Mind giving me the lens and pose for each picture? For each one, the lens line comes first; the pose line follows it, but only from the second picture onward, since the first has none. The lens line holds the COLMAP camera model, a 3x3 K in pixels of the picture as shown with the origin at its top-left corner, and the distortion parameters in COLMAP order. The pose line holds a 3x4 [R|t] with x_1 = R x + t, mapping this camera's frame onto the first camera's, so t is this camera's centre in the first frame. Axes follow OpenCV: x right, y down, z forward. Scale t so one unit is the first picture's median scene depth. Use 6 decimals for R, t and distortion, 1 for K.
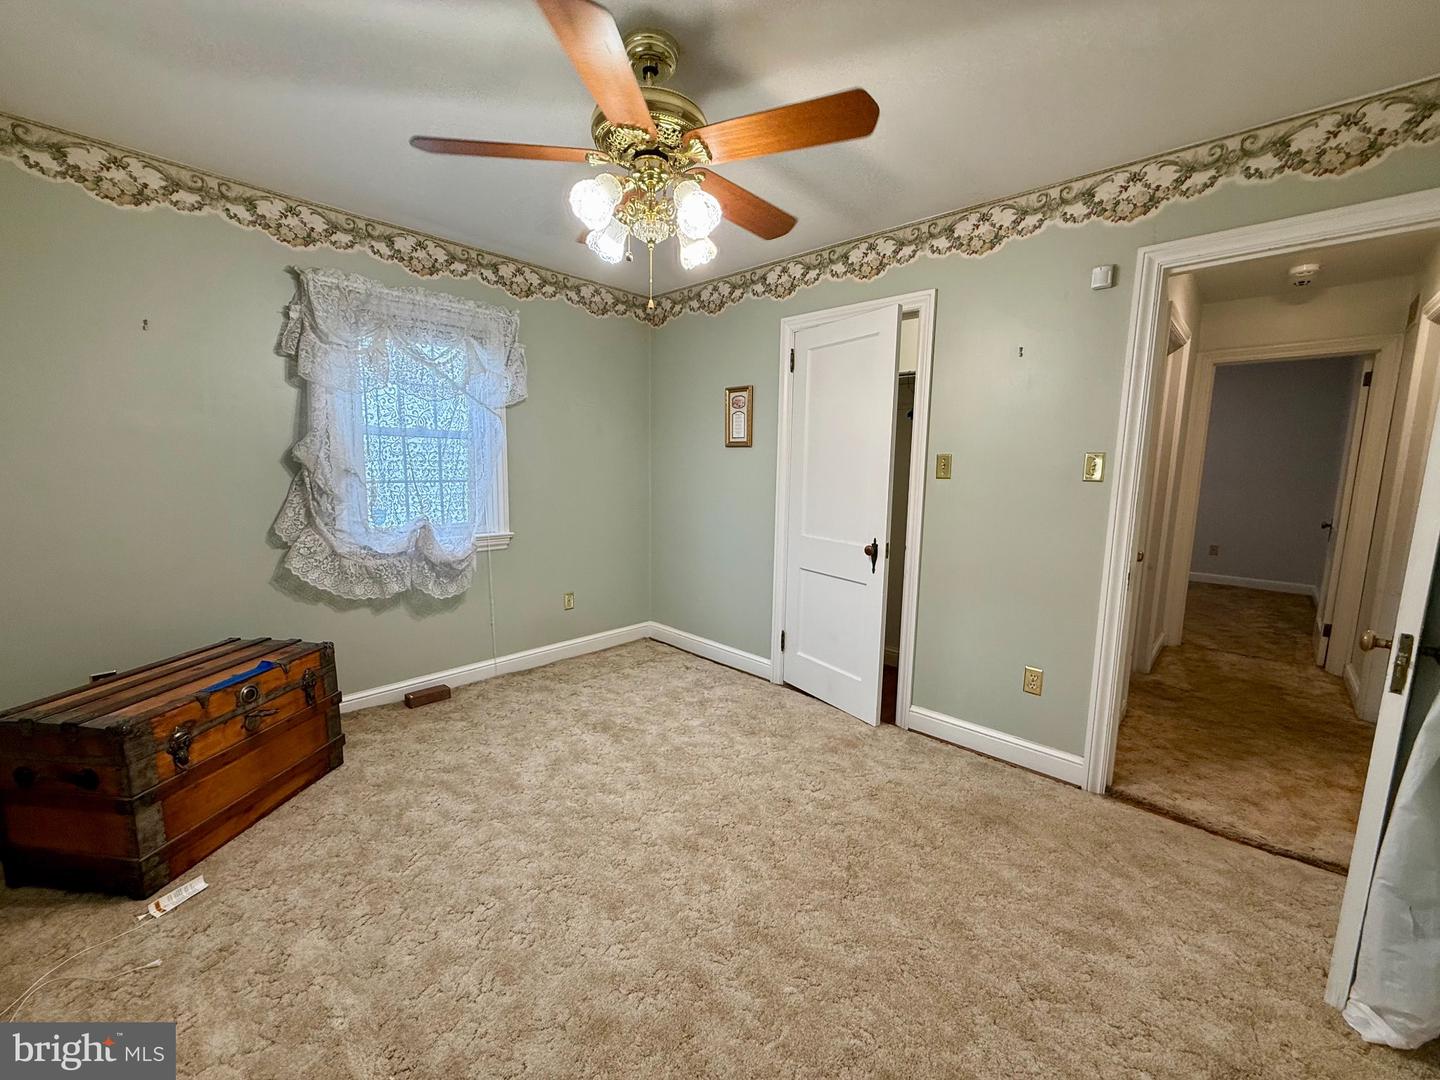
lens RADIAL K [[569.3, 0, 720.0], [0, 569.3, 540.0], [0, 0, 1]] dist [-0.000382, -0.000023]
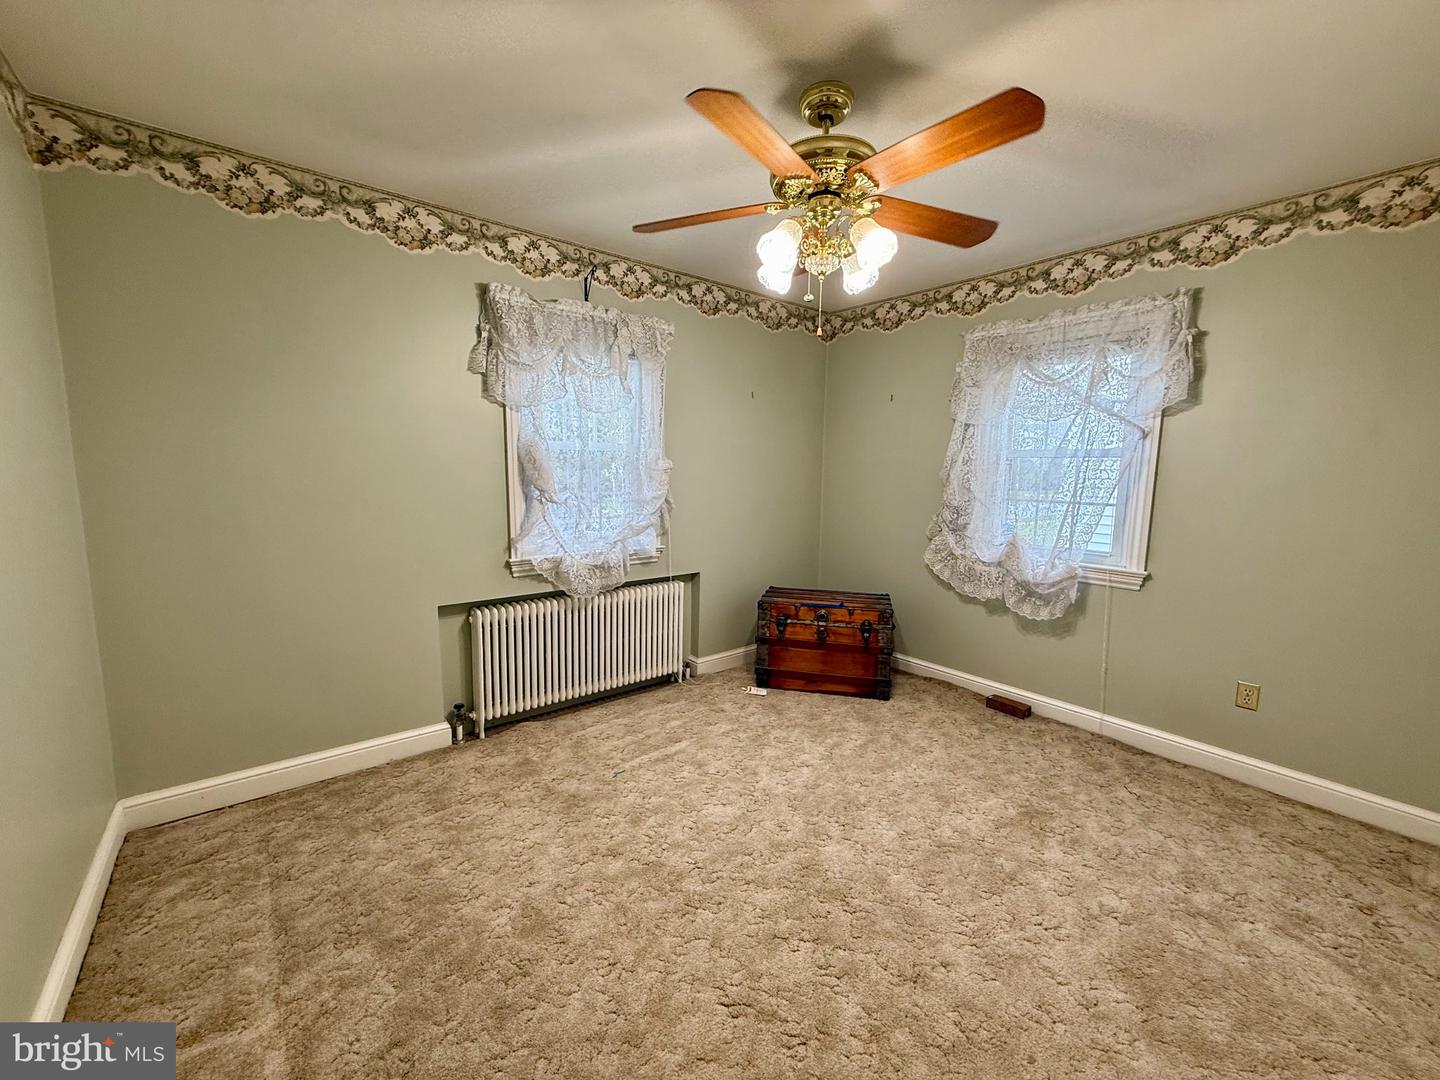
lens RADIAL K [[569.3, 0, 720.0], [0, 569.3, 540.0], [0, 0, 1]] dist [-0.000382, -0.000023]
pose [[-0.121721, 0.109505, -0.986505, 0.576500], [-0.153287, 0.979898, 0.127685, -0.080179], [0.980657, 0.166760, -0.102488, 0.570918]]
